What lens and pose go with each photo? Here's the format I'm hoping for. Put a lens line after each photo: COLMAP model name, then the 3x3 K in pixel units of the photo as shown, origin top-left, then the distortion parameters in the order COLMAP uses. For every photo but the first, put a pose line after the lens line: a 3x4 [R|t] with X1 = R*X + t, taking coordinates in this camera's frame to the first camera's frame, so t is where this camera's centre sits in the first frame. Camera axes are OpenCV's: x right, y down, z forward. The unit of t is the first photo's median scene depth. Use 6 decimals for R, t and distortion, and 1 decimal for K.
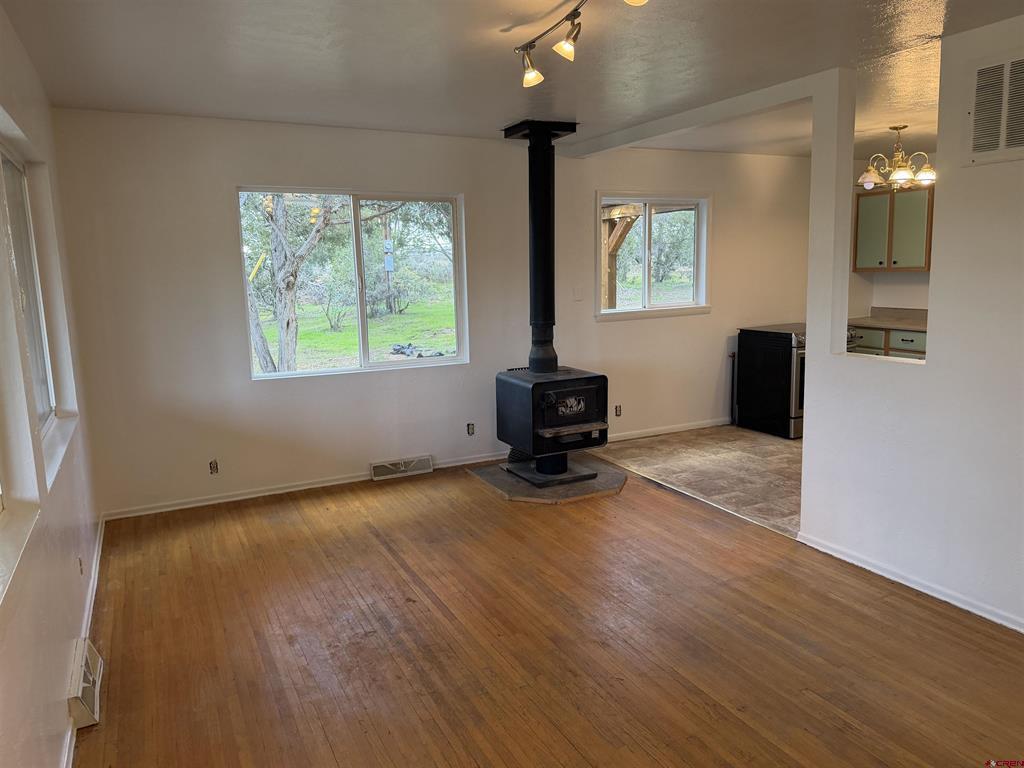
lens RADIAL K [[715.9, 0, 514.8], [0, 715.9, 375.9], [0, 0, 1]] dist [0.017909, -0.012993]
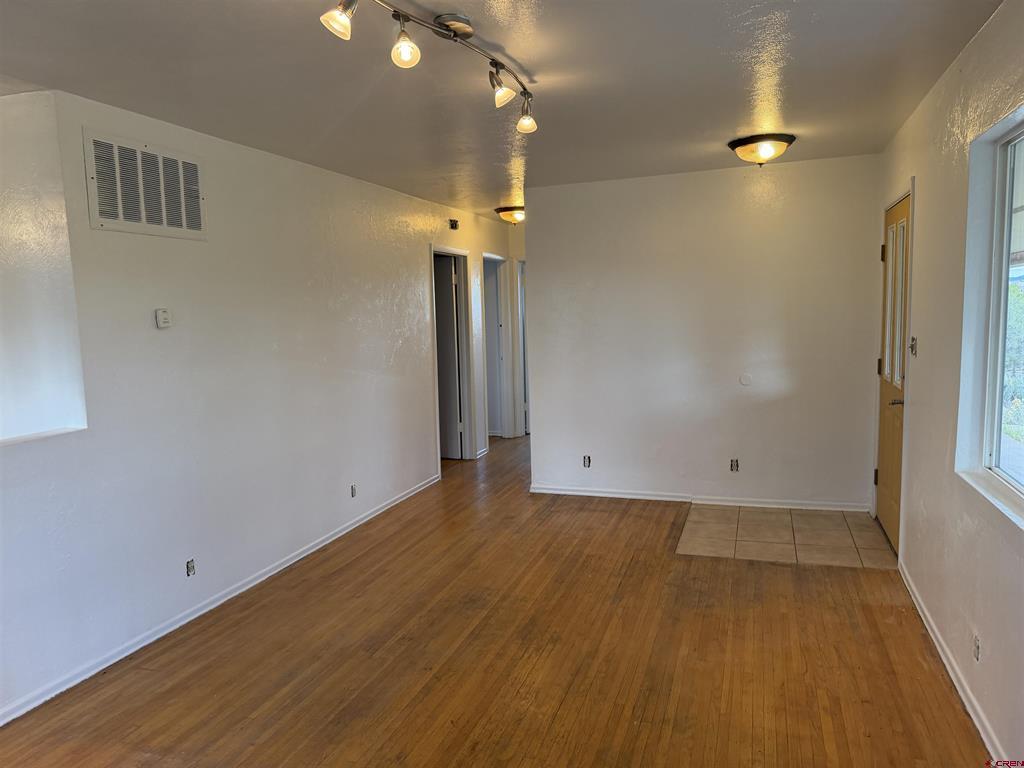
lens RADIAL K [[715.9, 0, 517.3], [0, 715.9, 381.7], [0, 0, 1]] dist [0.017909, -0.012993]
pose [[-0.691502, -0.031846, 0.721673, -0.540986], [0.153246, 0.969822, 0.189636, -0.180815], [-0.705933, 0.241727, -0.665753, 1.310889]]
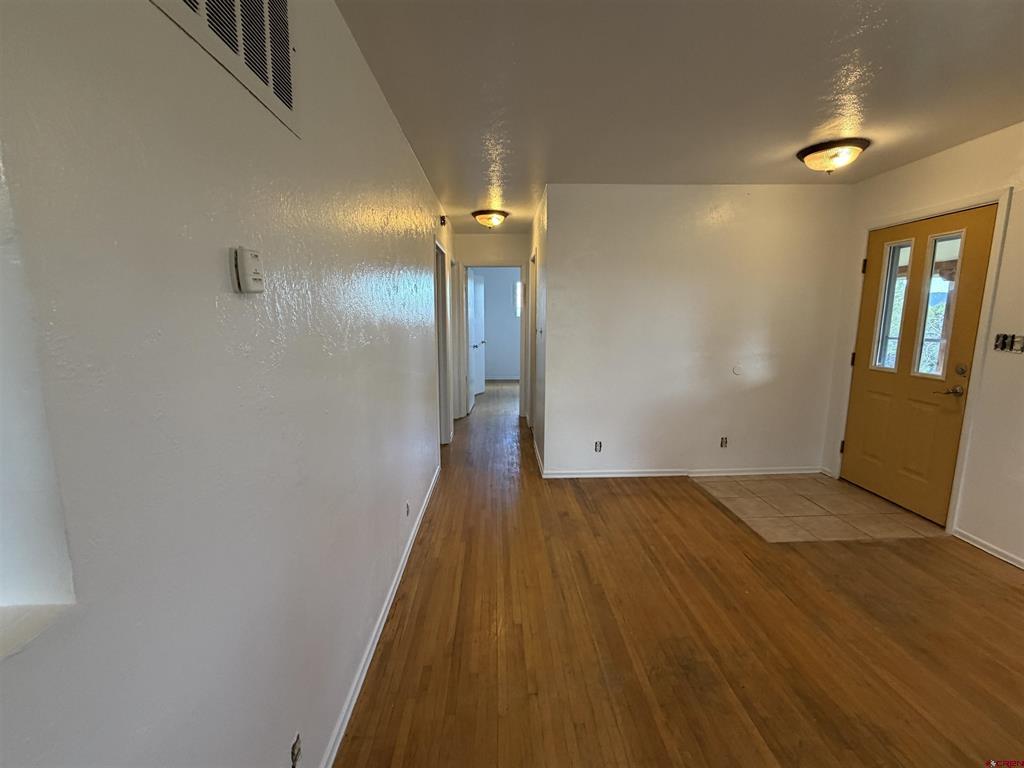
lens RADIAL K [[449.8, 0, 519.9], [0, 449.8, 385.3], [0, 0, 1]] dist [0.017755, 0.000369]
pose [[-0.910719, -0.041134, 0.410972, 0.363474], [0.086696, 0.953822, 0.287588, -0.155975], [-0.403824, 0.297541, -0.865098, 1.144420]]
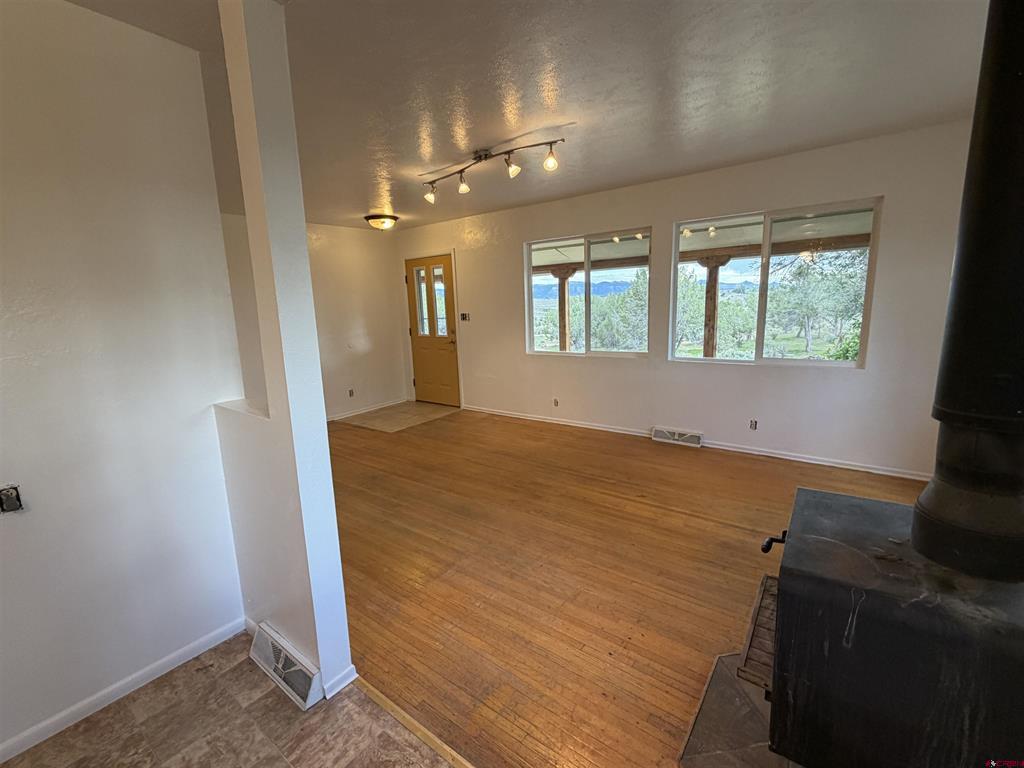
lens RADIAL K [[449.8, 0, 514.5], [0, 449.8, 384.7], [0, 0, 1]] dist [0.017755, 0.000369]
pose [[-0.899673, 0.135727, -0.414930, 0.528617], [-0.008316, 0.944943, 0.327129, -0.260516], [0.436485, 0.297760, -0.849011, 1.811619]]
